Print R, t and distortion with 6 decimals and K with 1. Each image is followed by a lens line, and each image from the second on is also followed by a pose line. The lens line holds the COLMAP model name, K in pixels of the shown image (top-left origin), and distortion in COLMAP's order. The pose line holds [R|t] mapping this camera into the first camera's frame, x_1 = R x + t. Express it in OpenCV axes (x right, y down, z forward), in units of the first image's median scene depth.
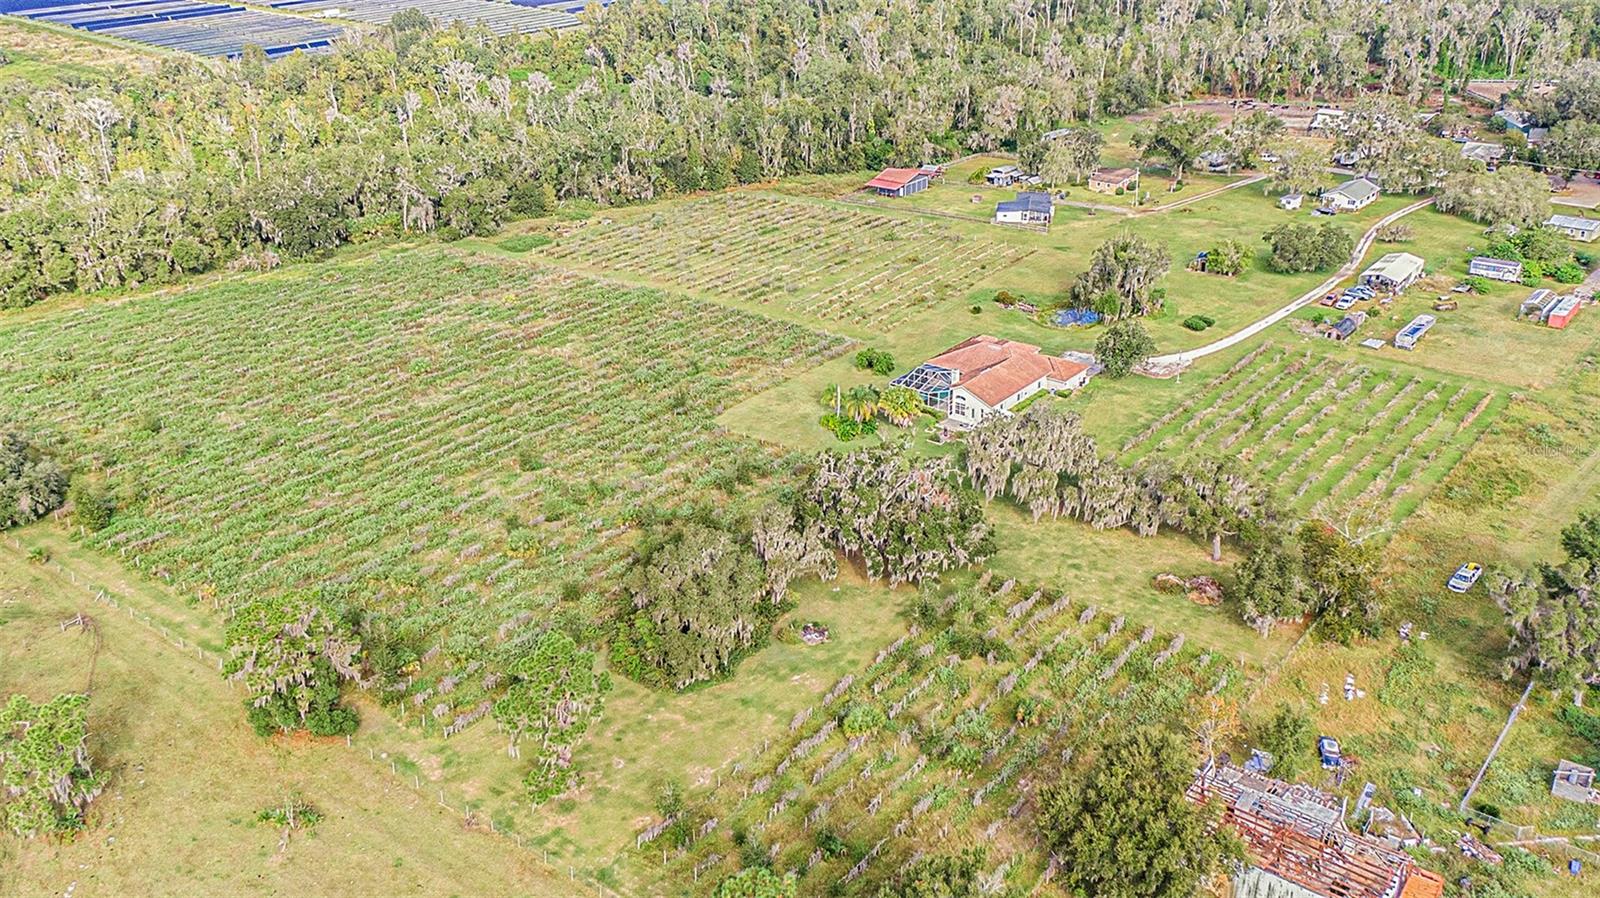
lens RADIAL K [[1381.7, 0, 800.0], [0, 1381.7, 449.0], [0, 0, 1]] dist [0.028963, -0.029206]
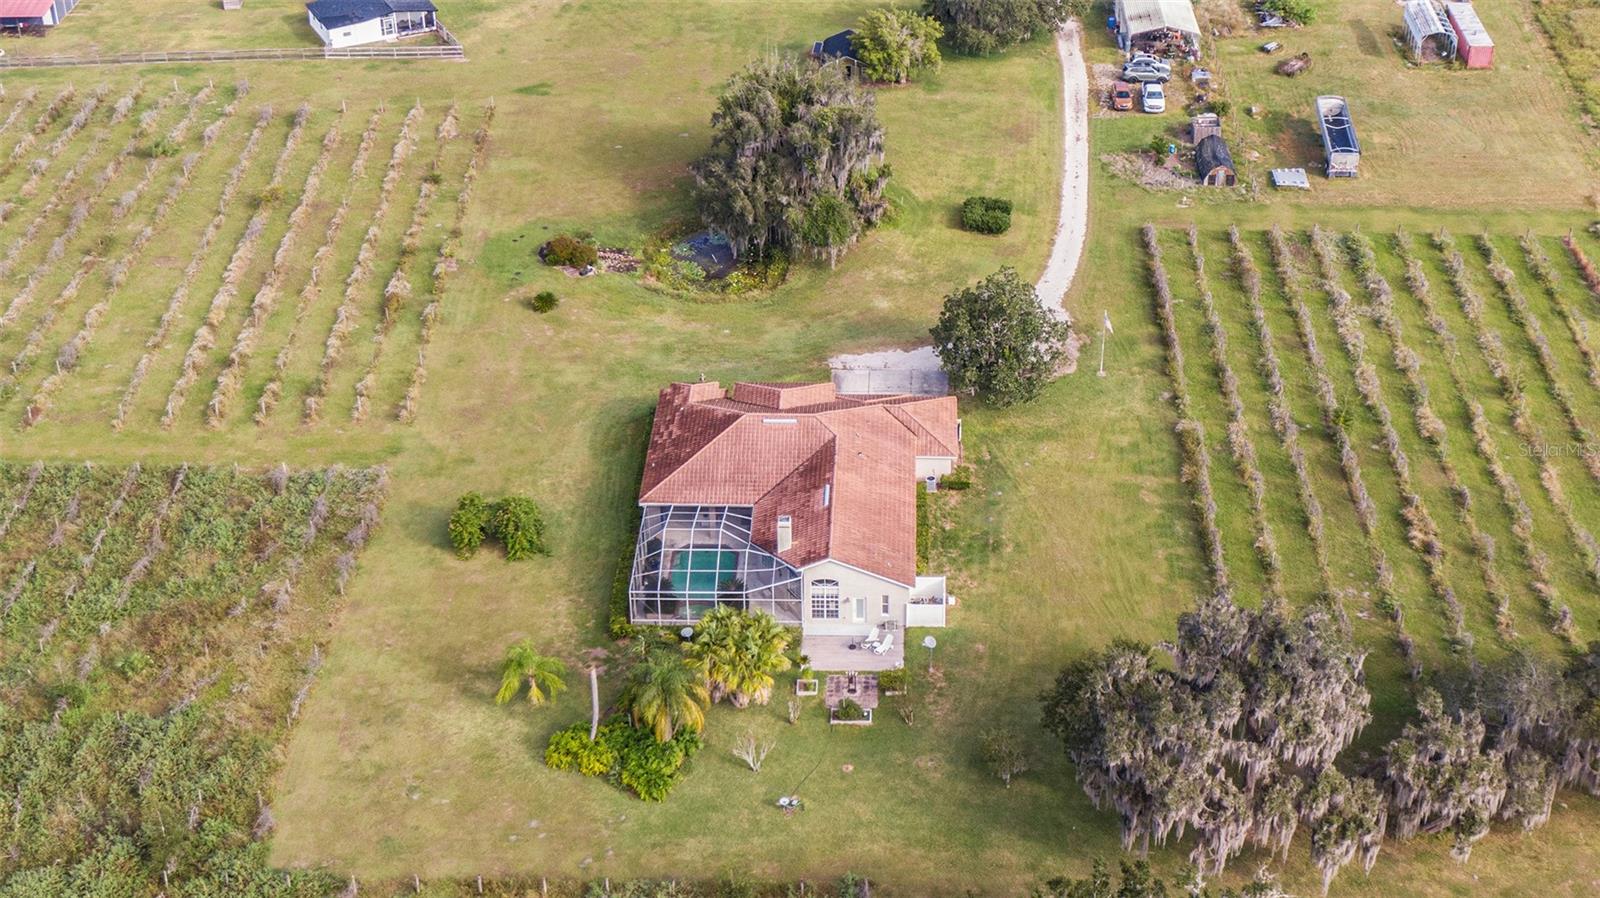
lens RADIAL K [[2238.4, 0, 800.0], [0, 2238.4, 449.0], [0, 0, 1]] dist [-0.037624, -0.075983]
pose [[0.802926, -0.309093, 0.509678, -0.194264], [0.248107, 0.950762, 0.185728, -0.177749], [-0.541990, -0.022671, 0.840079, 0.380009]]
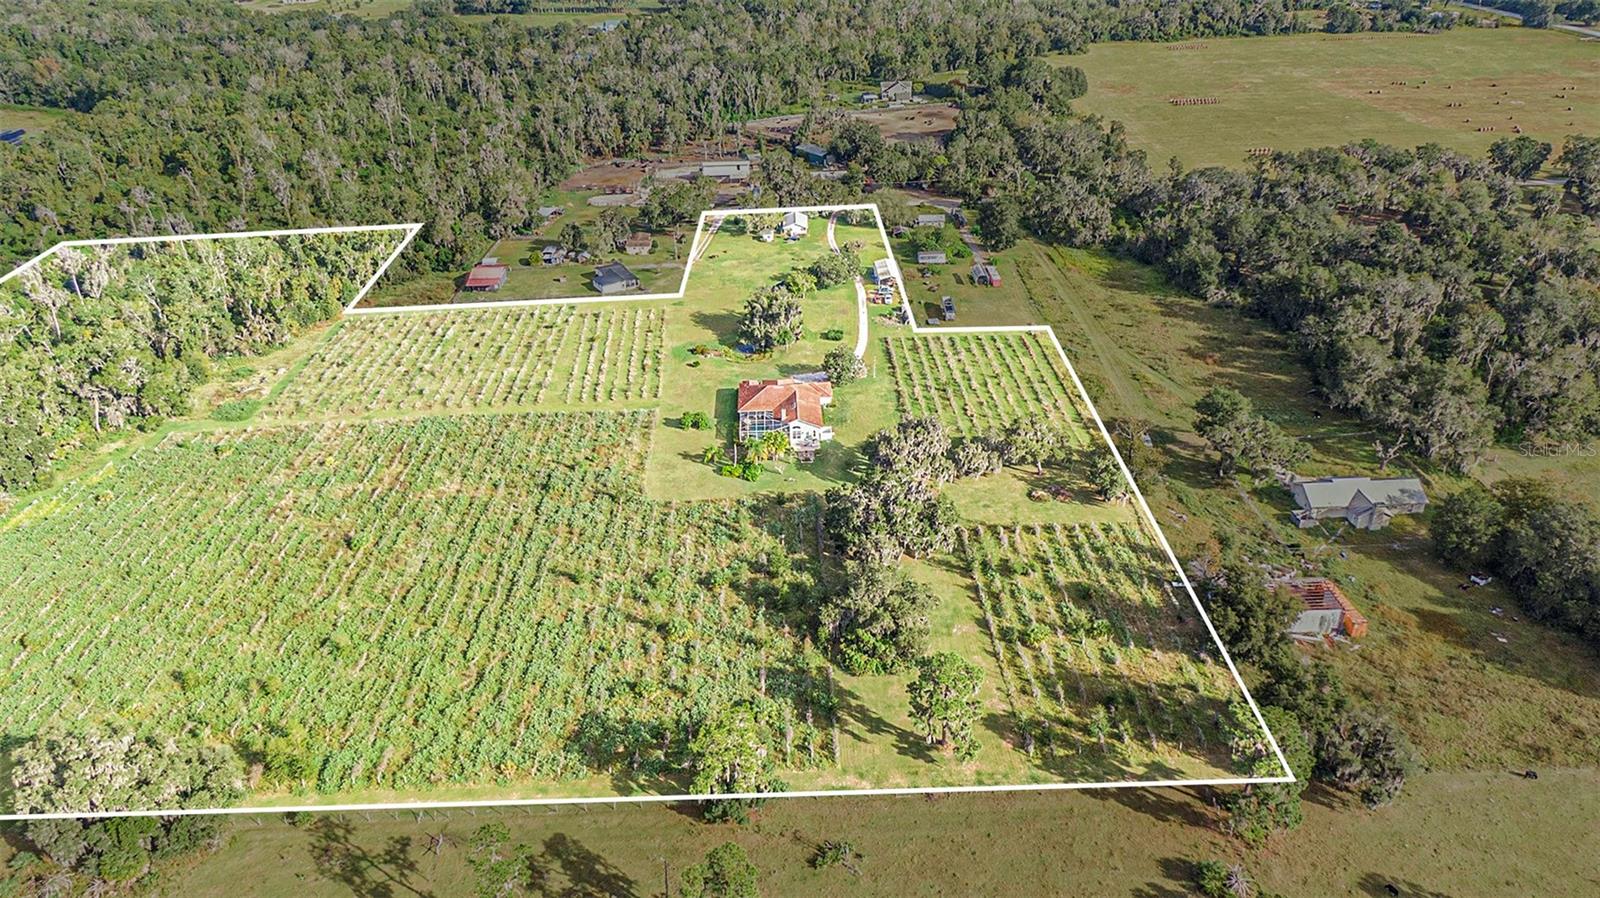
lens RADIAL K [[1131.2, 0, 800.0], [0, 1131.2, 449.0], [0, 0, 1]] dist [0.011728, -0.024290]
pose [[0.755630, -0.302186, 0.581126, -0.498511], [0.277324, 0.951370, 0.134114, -0.150809], [-0.593393, 0.059820, 0.802687, 0.047533]]
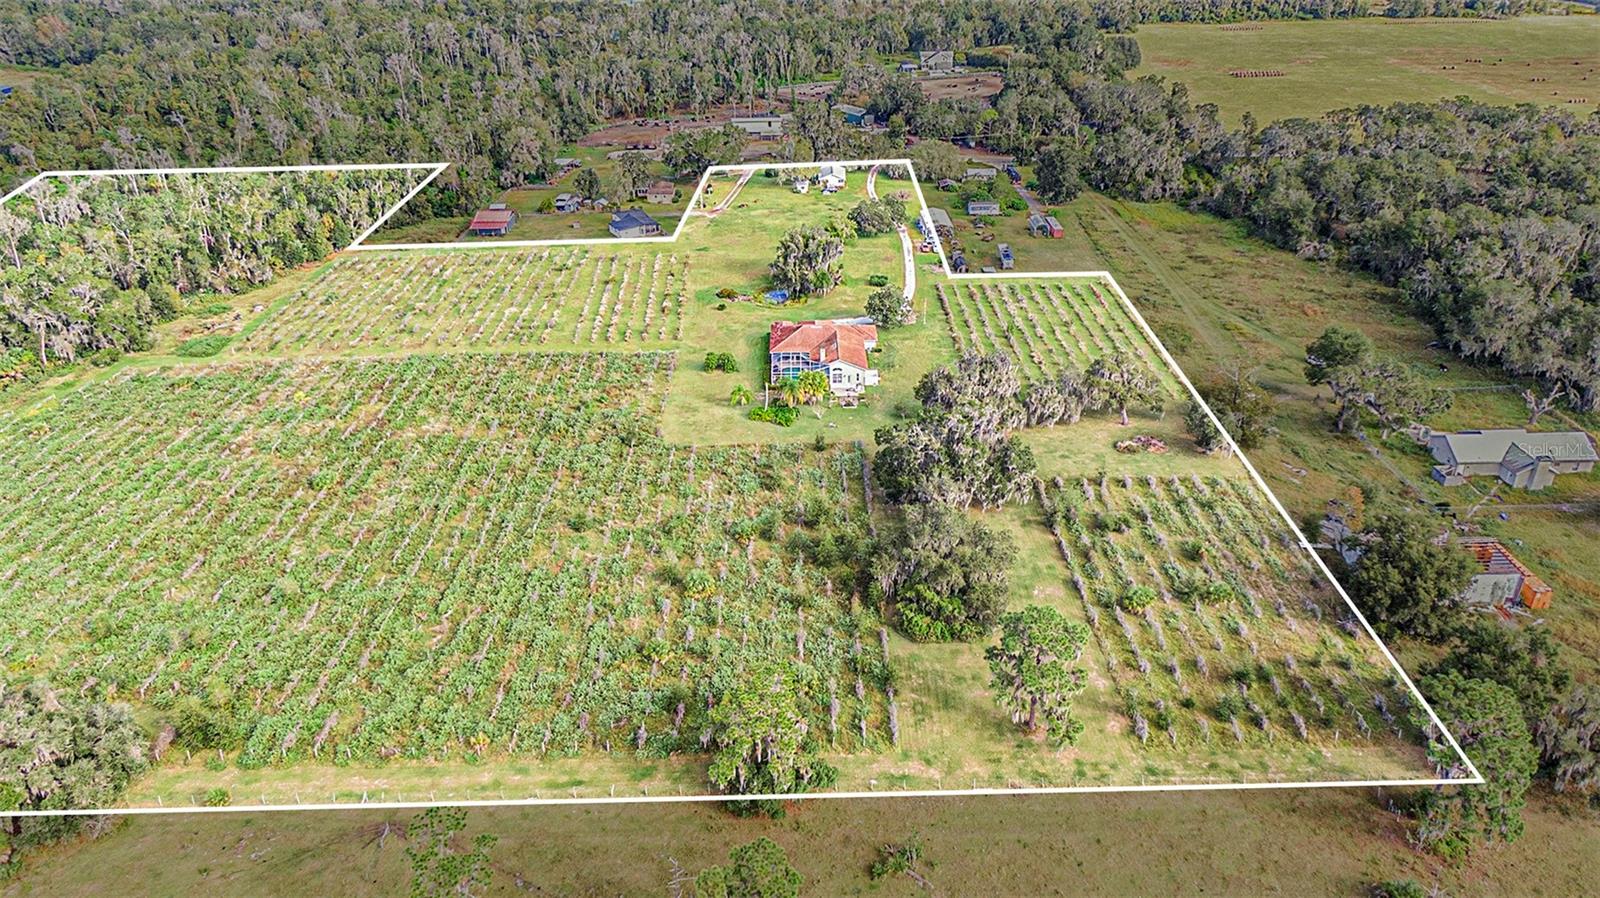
lens RADIAL K [[1131.2, 0, 800.0], [0, 1131.2, 449.0], [0, 0, 1]] dist [0.011728, -0.024290]
pose [[0.771008, -0.278673, 0.572615, -0.446009], [0.260555, 0.958508, 0.115644, -0.082759], [-0.581083, 0.060035, 0.811627, 0.174213]]
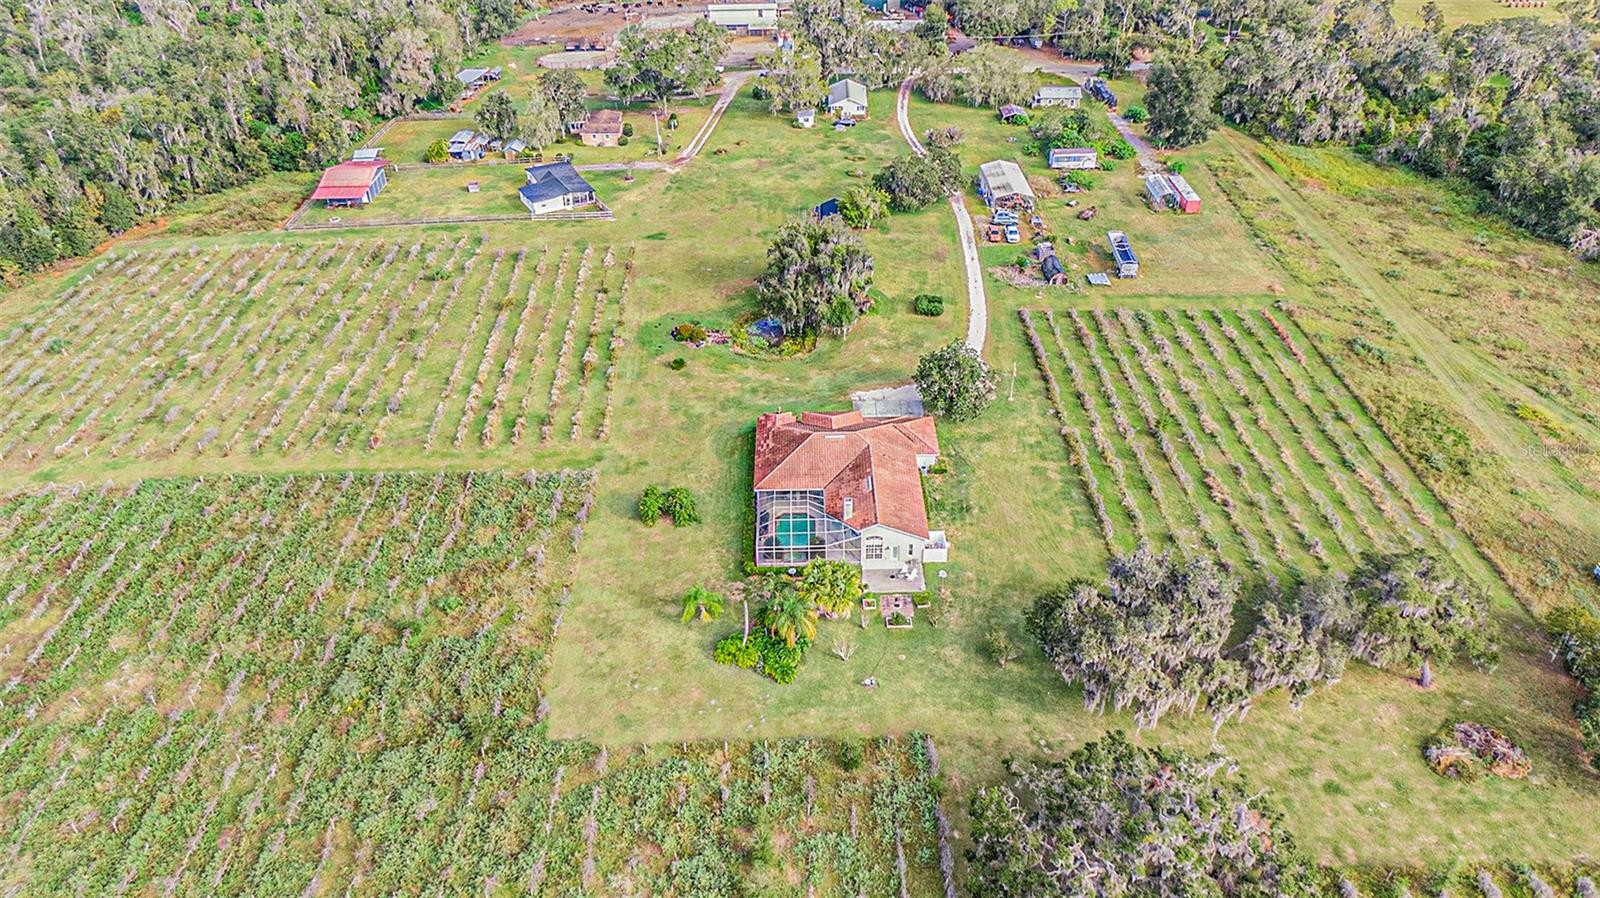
lens RADIAL K [[1127.6, 0, 800.0], [0, 1127.6, 449.0], [0, 0, 1]] dist [0.007196, -0.034894]
pose [[0.769655, -0.348914, 0.534686, -0.172200], [0.264668, 0.936478, 0.230131, -0.190550], [-0.581018, -0.035608, 0.813112, 0.494249]]
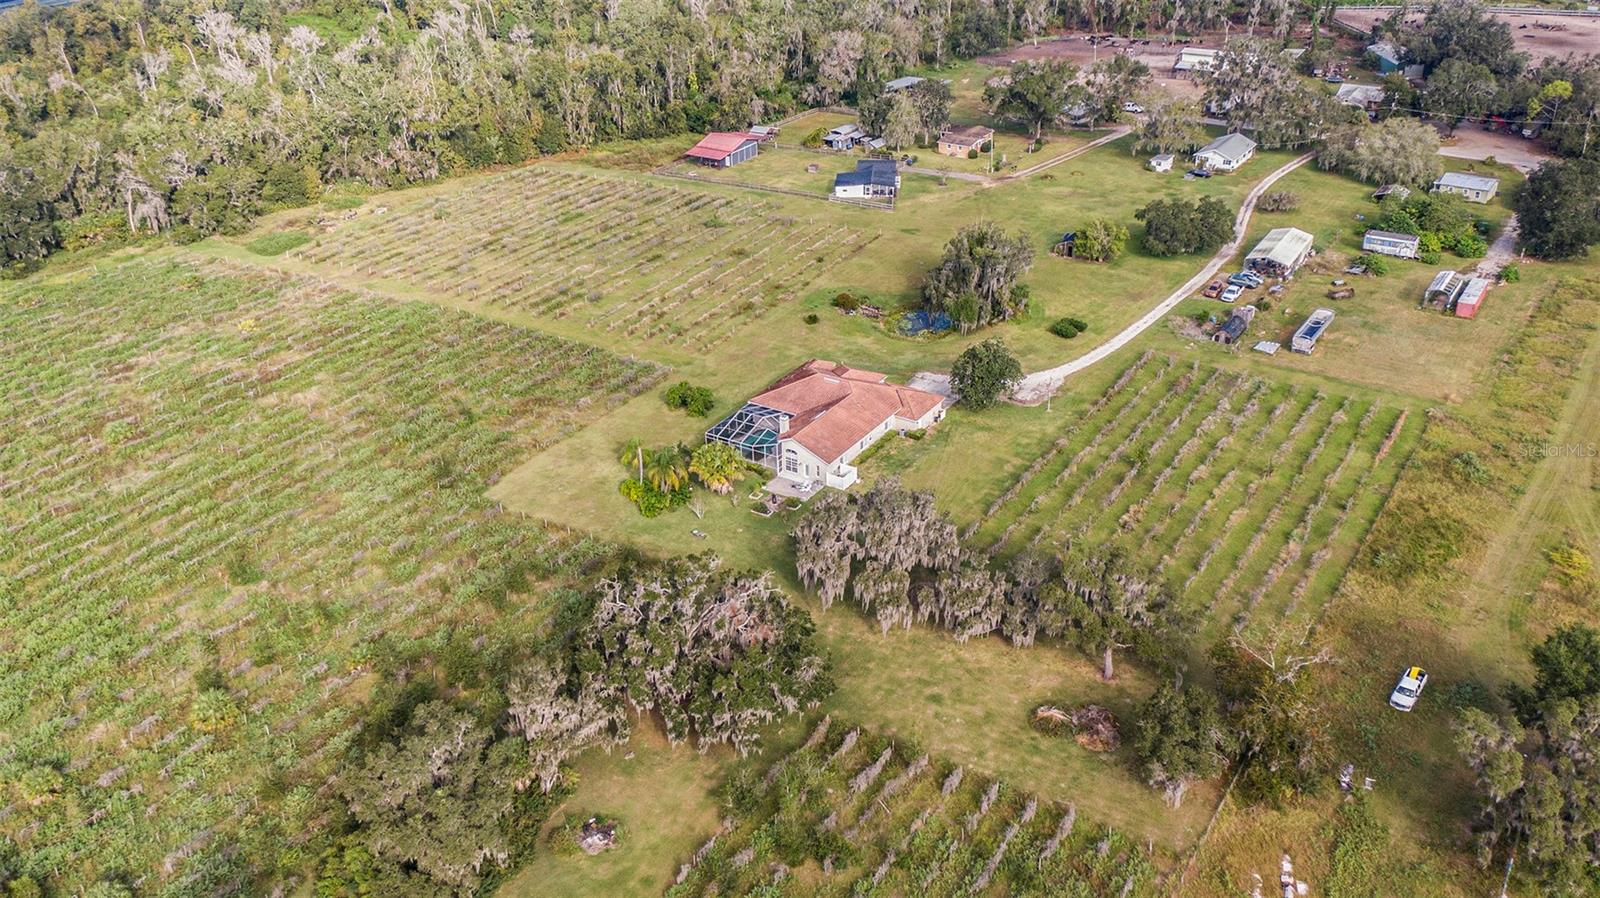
lens RADIAL K [[1391.0, 0, 800.0], [0, 1391.0, 449.0], [0, 0, 1]] dist [0.010676, -0.008563]
pose [[0.994377, -0.051834, 0.092344, 0.039738], [0.046588, 0.997224, 0.058088, -0.075169], [-0.095099, -0.053460, 0.994031, 0.159029]]
